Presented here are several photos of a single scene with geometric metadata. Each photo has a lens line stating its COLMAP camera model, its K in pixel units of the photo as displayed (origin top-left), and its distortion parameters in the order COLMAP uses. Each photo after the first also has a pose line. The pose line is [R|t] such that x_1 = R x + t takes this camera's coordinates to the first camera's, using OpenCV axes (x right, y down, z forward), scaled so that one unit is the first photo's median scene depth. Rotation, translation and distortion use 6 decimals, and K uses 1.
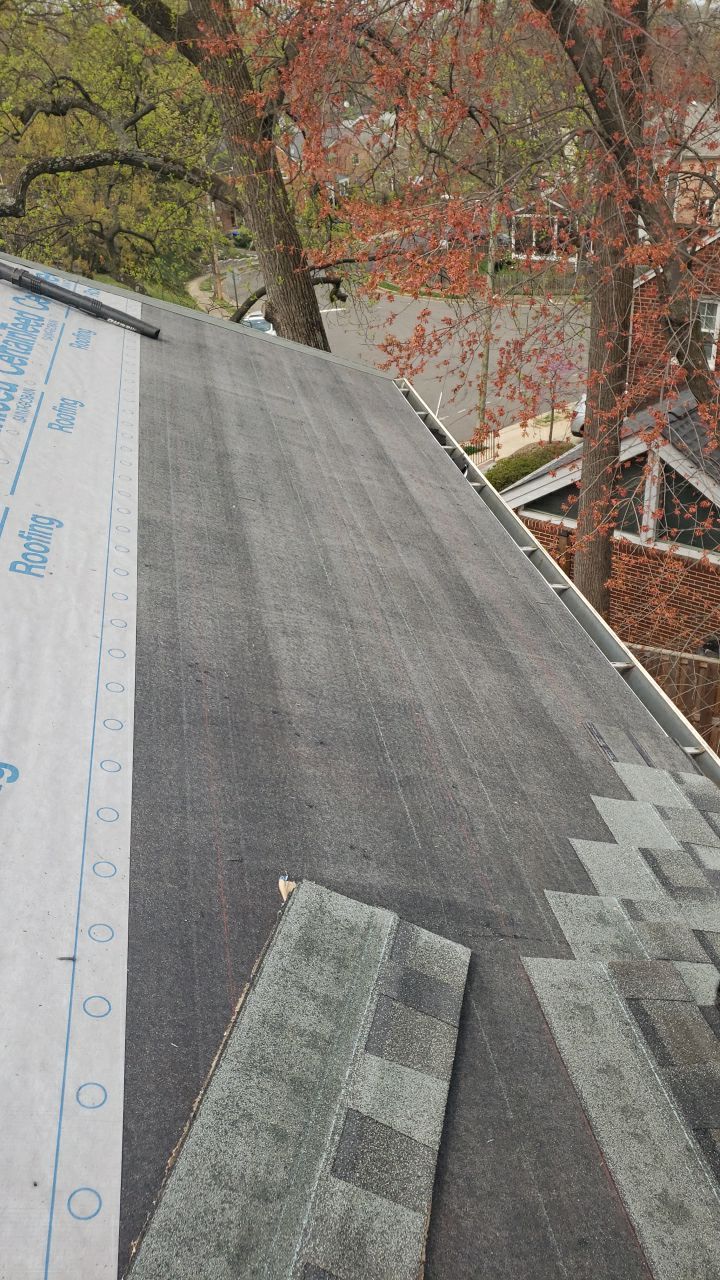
lens RADIAL K [[906.9, 0, 360.0], [0, 906.9, 640.0], [0, 0, 1]] dist [0.026132, -0.001560]
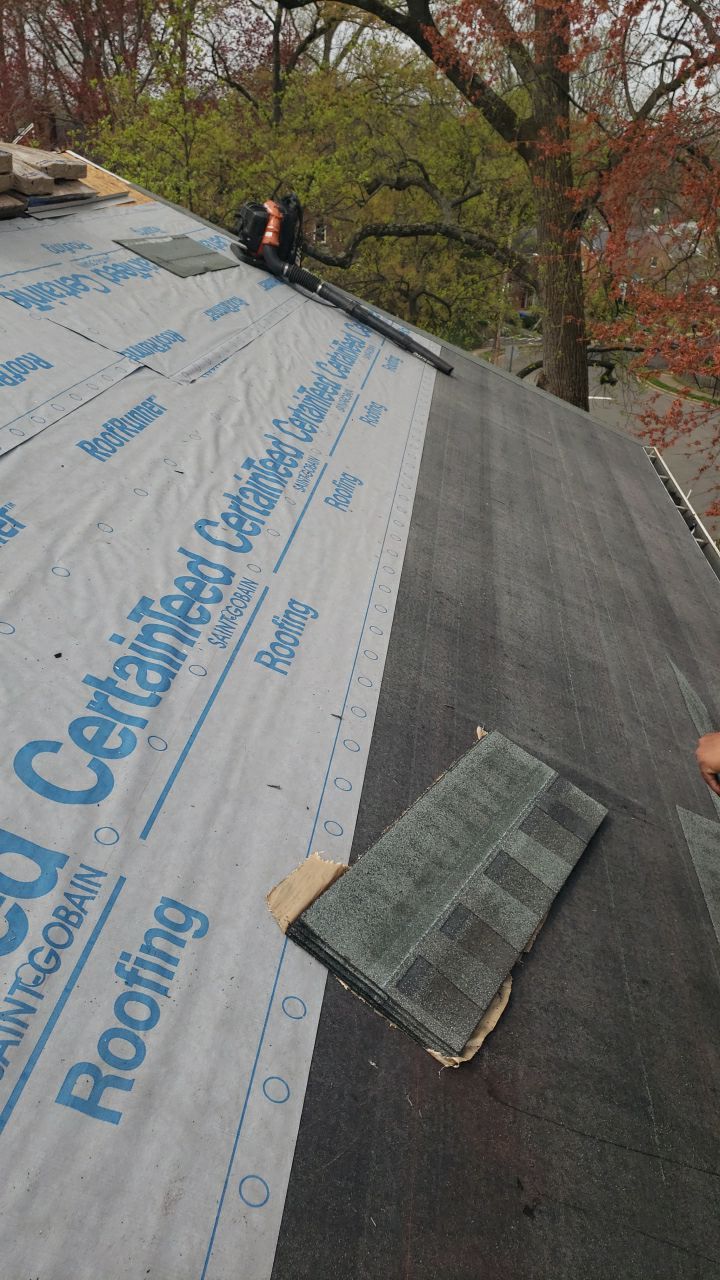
lens RADIAL K [[956.8, 0, 360.0], [0, 956.8, 640.0], [0, 0, 1]] dist [0.196610, -0.366157]
pose [[0.953545, 0.213168, -0.212866, 0.011850], [-0.234131, 0.969040, -0.078387, 0.142395], [0.189566, 0.124584, 0.973932, -0.234853]]
